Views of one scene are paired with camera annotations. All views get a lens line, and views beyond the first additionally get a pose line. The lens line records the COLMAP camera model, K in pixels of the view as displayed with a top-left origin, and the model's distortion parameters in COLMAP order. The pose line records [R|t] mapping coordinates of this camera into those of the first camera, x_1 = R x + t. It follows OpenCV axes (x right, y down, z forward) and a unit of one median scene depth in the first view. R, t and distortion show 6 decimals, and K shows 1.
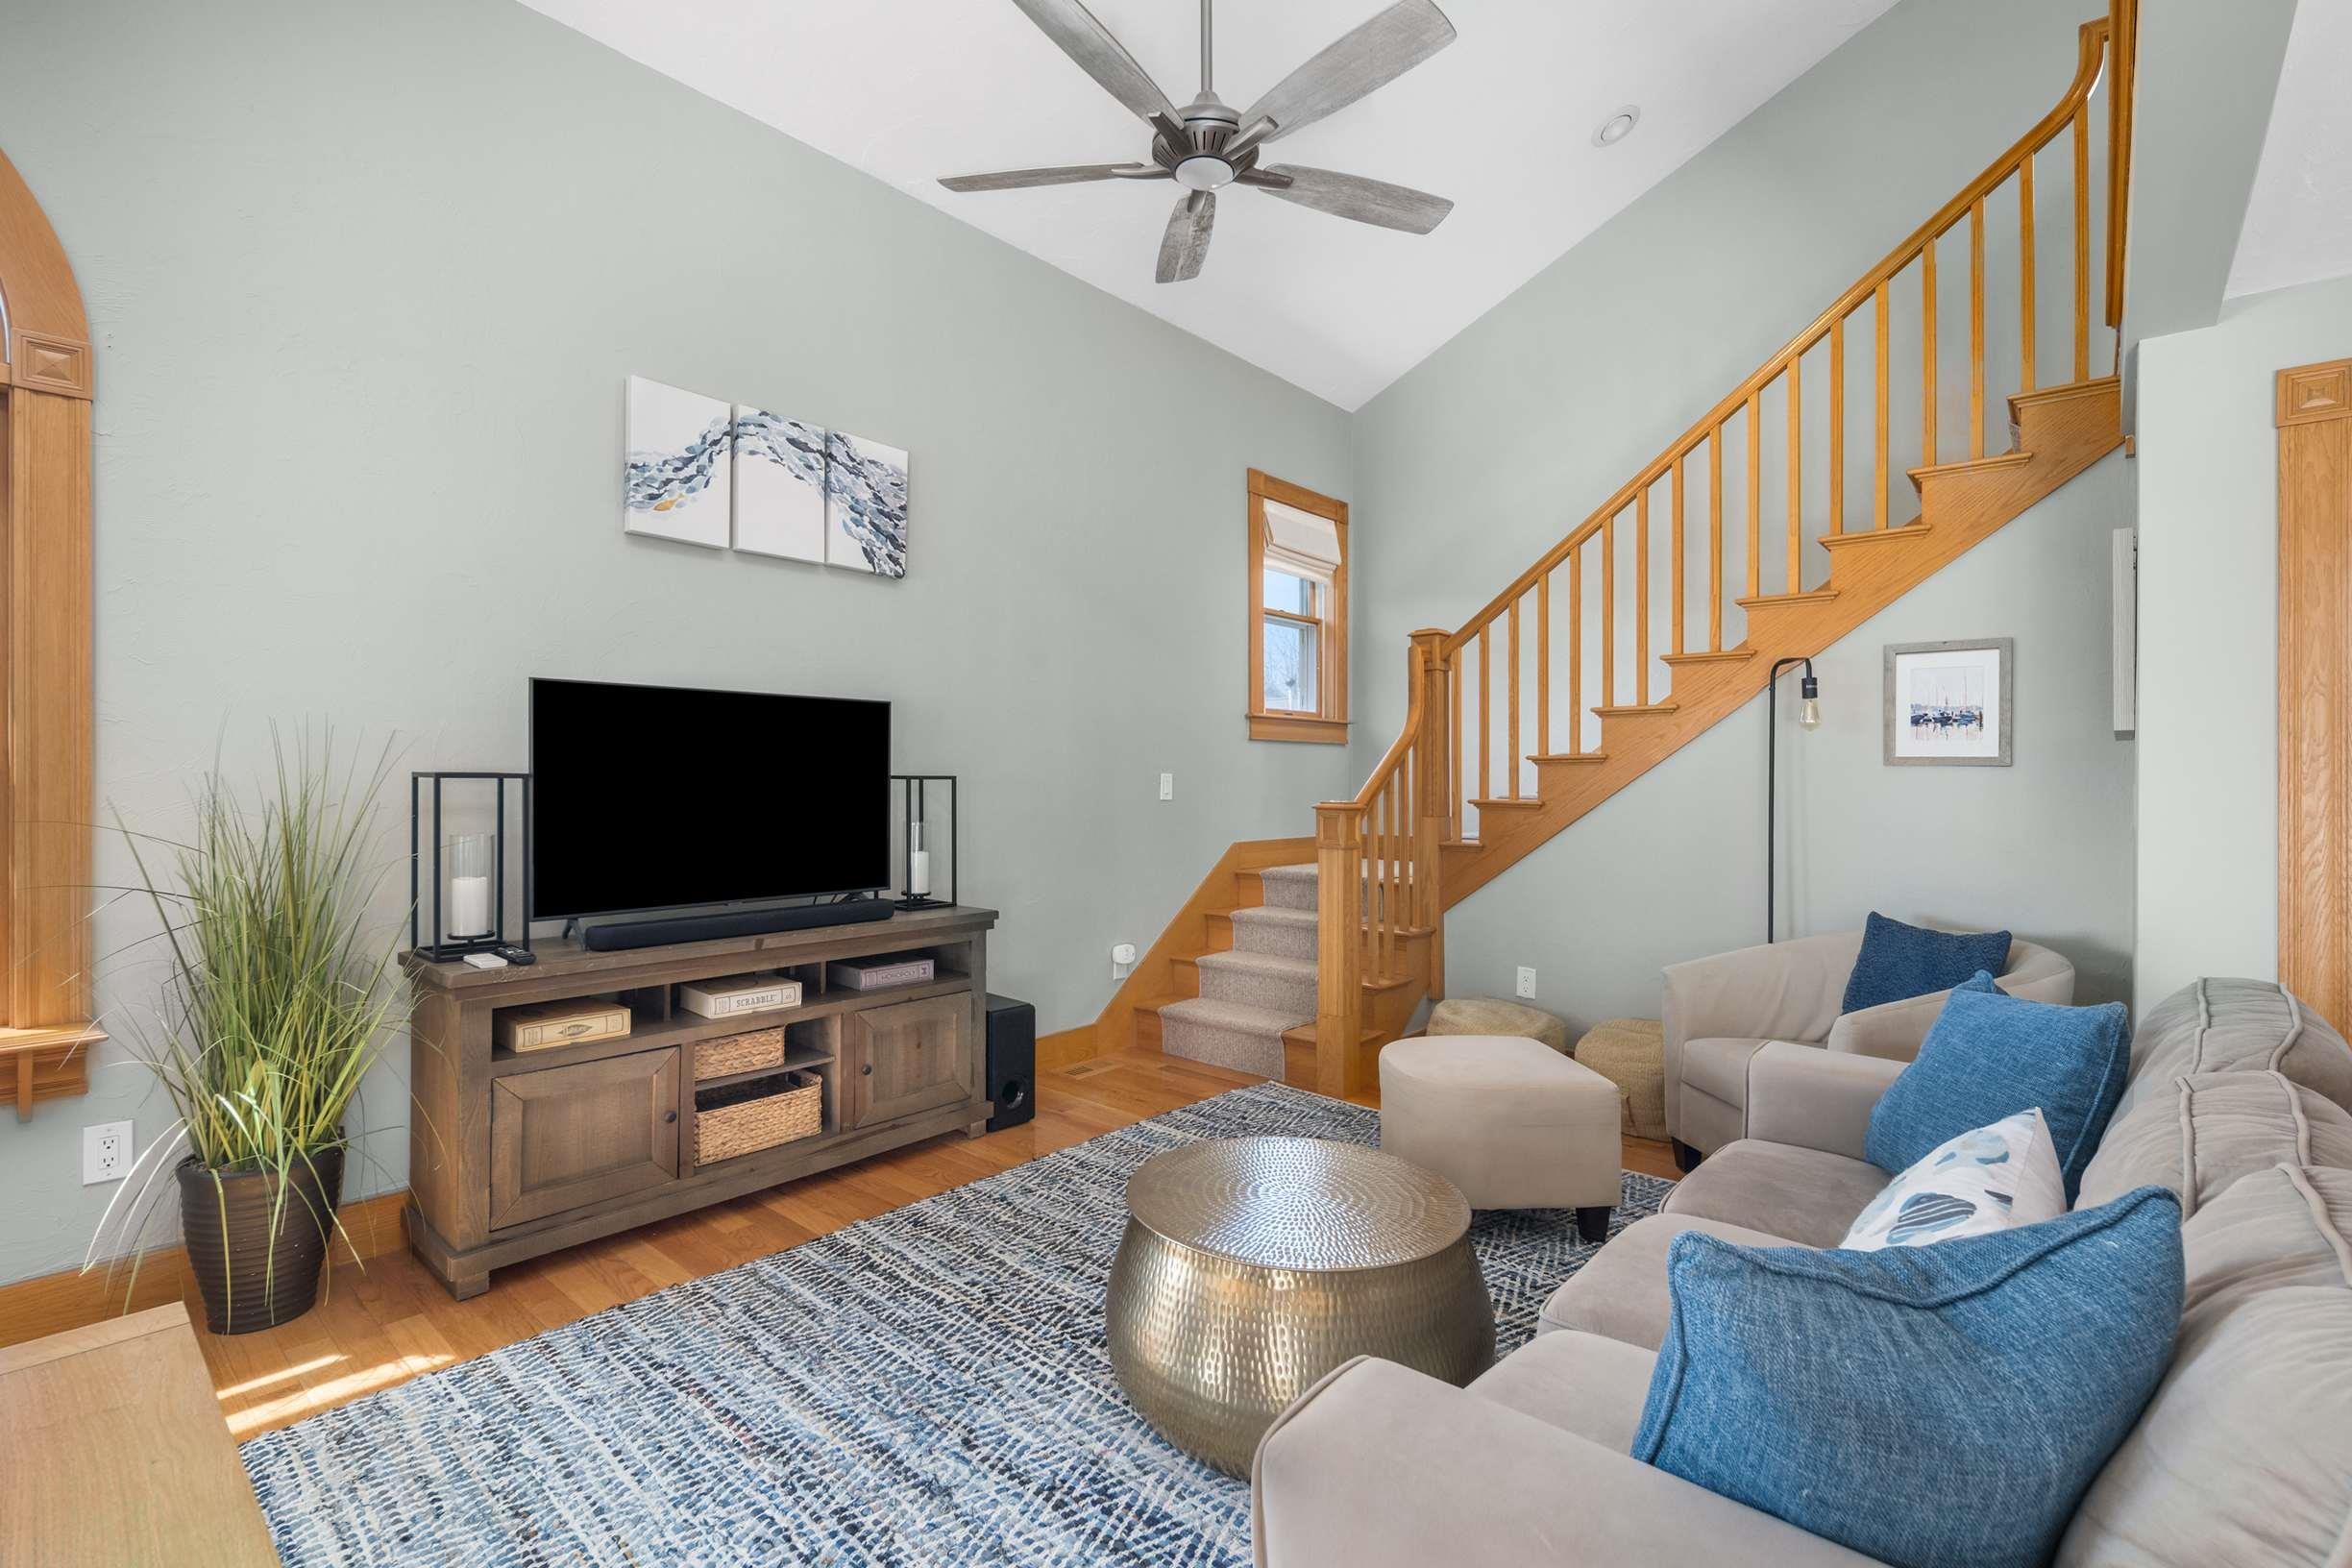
lens RADIAL K [[1048.9, 0, 1176.0], [0, 1048.9, 784.0], [0, 0, 1]] dist [0.000493, -0.000241]
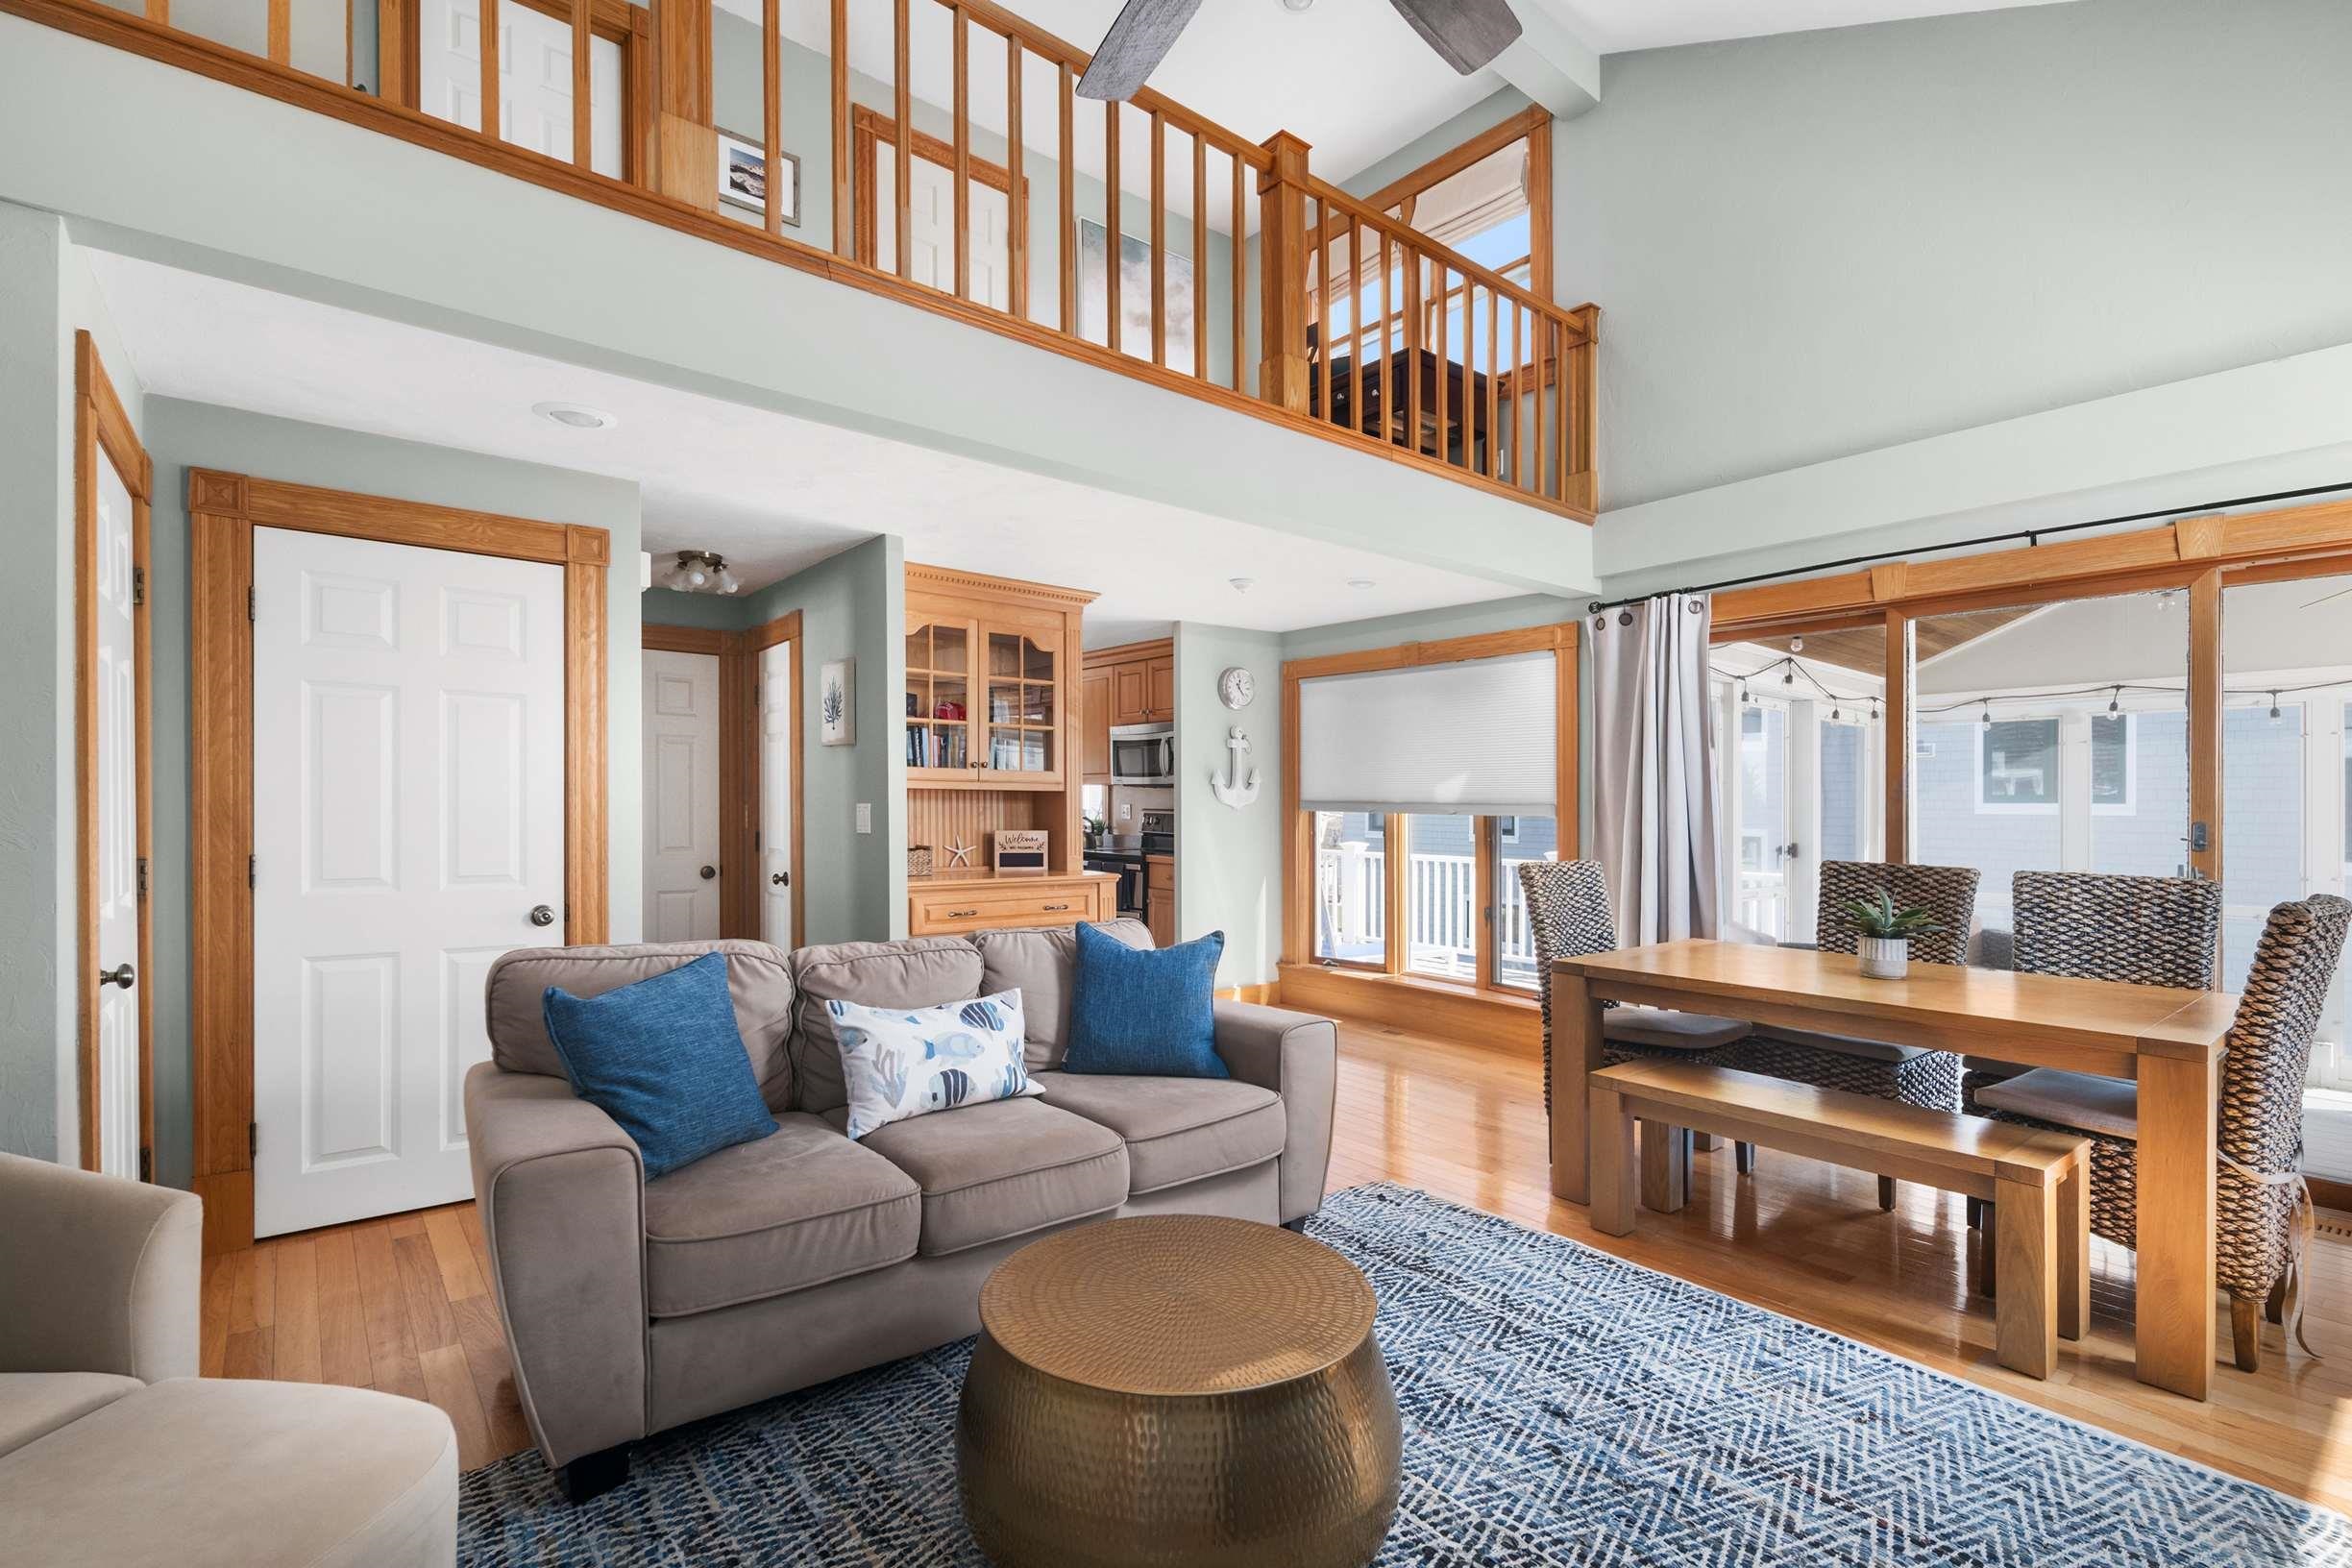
lens RADIAL K [[996.0, 0, 1177.4], [0, 996.0, 809.9], [0, 0, 1]] dist [0.001754, -0.001093]
pose [[-0.978688, -0.014786, 0.204818, -0.023564], [-0.015282, 0.999883, -0.000840, -0.005419], [-0.204782, -0.003952, -0.978800, 2.056796]]
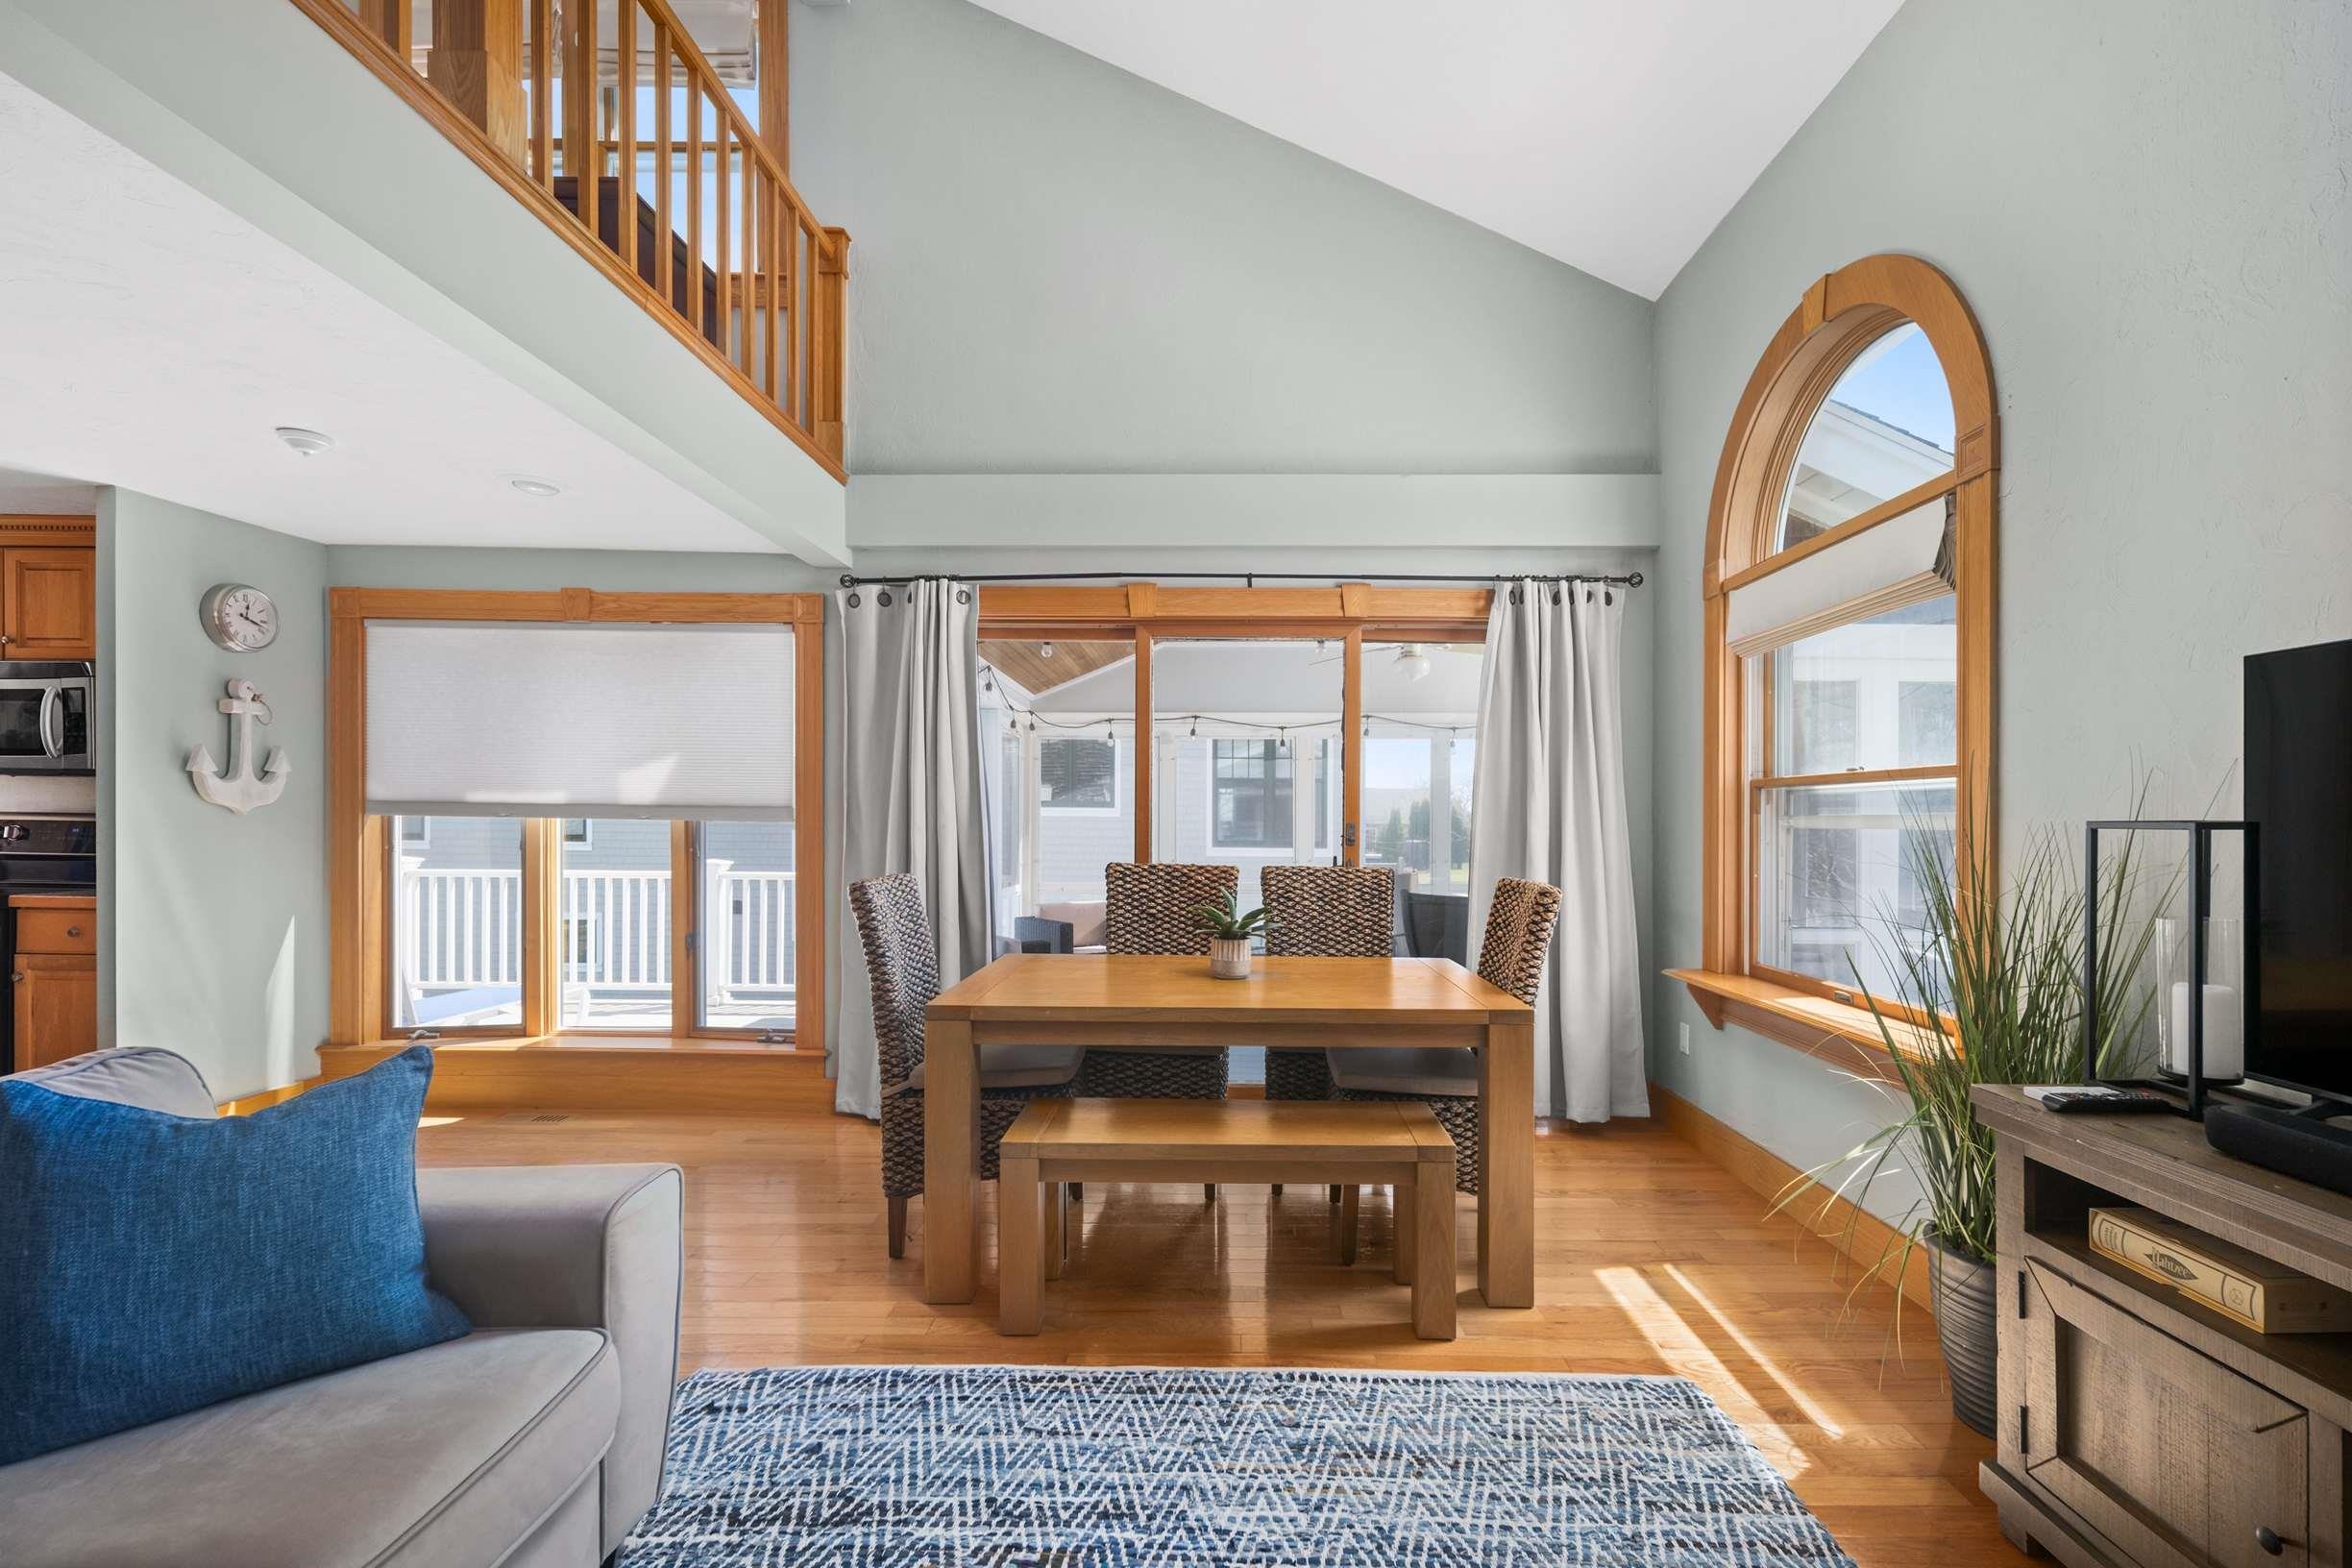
lens RADIAL K [[996.0, 0, 1177.4], [0, 996.0, 809.9], [0, 0, 1]] dist [0.001754, -0.001093]
pose [[-0.783218, -0.015801, -0.621546, 0.276980], [-0.008155, 0.999852, -0.015143, -0.004097], [0.621693, -0.006792, -0.783231, 1.496978]]
